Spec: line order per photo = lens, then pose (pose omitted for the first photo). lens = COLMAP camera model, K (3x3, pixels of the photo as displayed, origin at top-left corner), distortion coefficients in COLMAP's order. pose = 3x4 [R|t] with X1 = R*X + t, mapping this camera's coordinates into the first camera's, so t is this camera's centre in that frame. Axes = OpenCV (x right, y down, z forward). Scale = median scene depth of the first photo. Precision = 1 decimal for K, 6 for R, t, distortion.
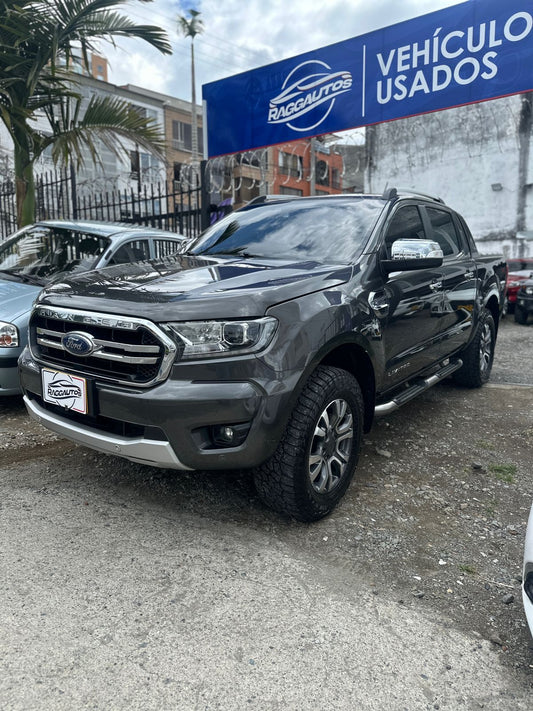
lens RADIAL K [[482.2, 0, 266.5], [0, 482.2, 355.5], [0, 0, 1]] dist [0.008110, -0.022008]
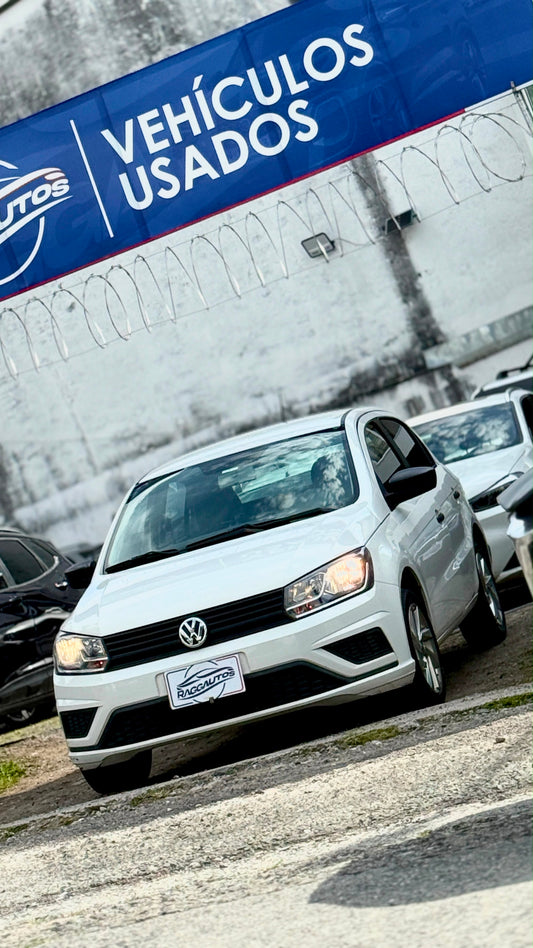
lens RADIAL K [[2286.1, 0, 266.5], [0, 2286.1, 474.0], [0, 0, 1]] dist [0.144917, 0.005545]
pose [[0.880546, -0.279695, 0.382634, -0.672646], [0.372589, 0.907472, -0.194094, 0.284143], [-0.292943, 0.313474, 0.903282, -1.213567]]
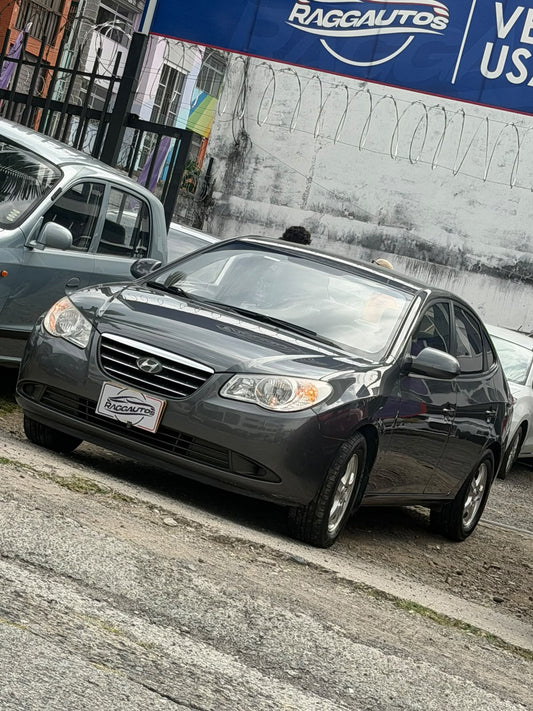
lens RADIAL K [[1783.6, 0, 266.6], [0, 1783.6, 337.6], [0, 0, 1]] dist [0.155246, 0.883828]
pose [[0.910440, 0.250774, 0.328955, -0.689690], [-0.216782, 0.966577, -0.136874, 0.189733], [-0.352285, 0.053304, 0.934374, -1.051950]]
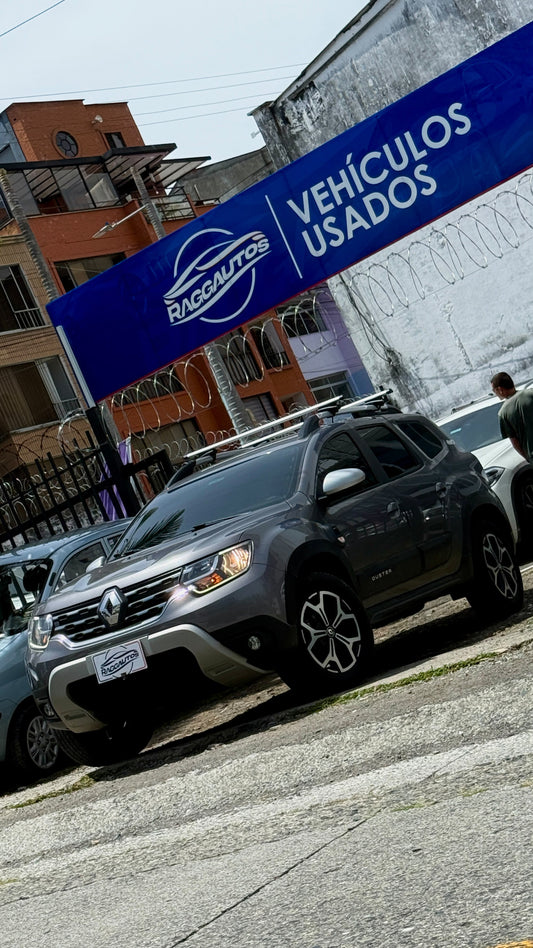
lens RADIAL K [[1773.9, 0, 266.5], [0, 1773.9, 474.0], [0, 0, 1]] dist [0.293132, -1.610939]
pose [[0.920189, -0.375562, 0.110478, -0.251990], [0.391079, 0.894574, -0.216322, 0.324001], [-0.017588, 0.242263, 0.970051, -1.509976]]
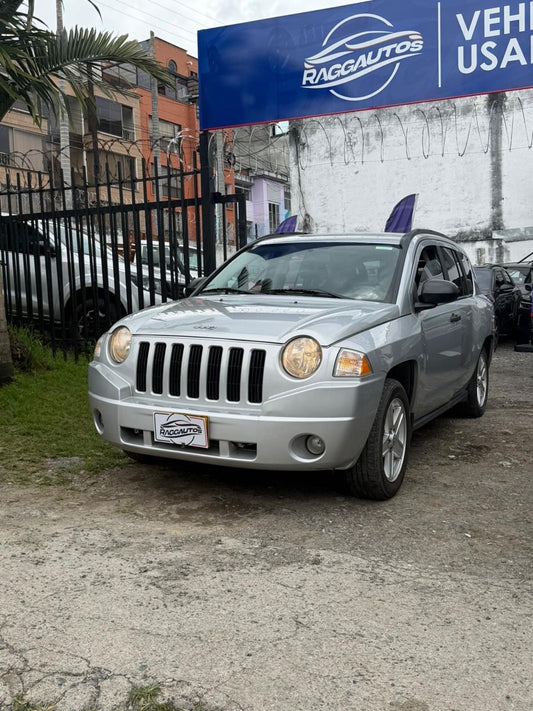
lens RADIAL K [[692.3, 0, 266.5], [0, 692.3, 355.5], [0, 0, 1]] dist [-0.004808, -0.044225]
pose [[0.973957, -0.035511, 0.223933, -0.340817], [0.051177, 0.996602, -0.064544, 0.001295], [-0.220880, 0.074324, 0.972465, -0.005062]]
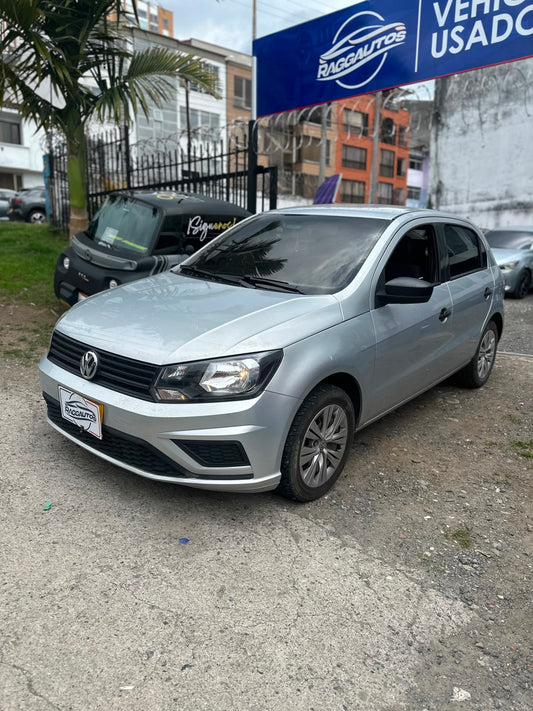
lens RADIAL K [[485.3, 0, 272.4], [0, 485.3, 355.2], [0, 0, 1]] dist [-0.006442, -0.005864]
pose [[0.993853, 0.042362, -0.102286, 0.040383], [-0.034888, 0.996664, 0.073783, -0.000338], [0.105070, -0.069761, 0.992015, -0.011610]]
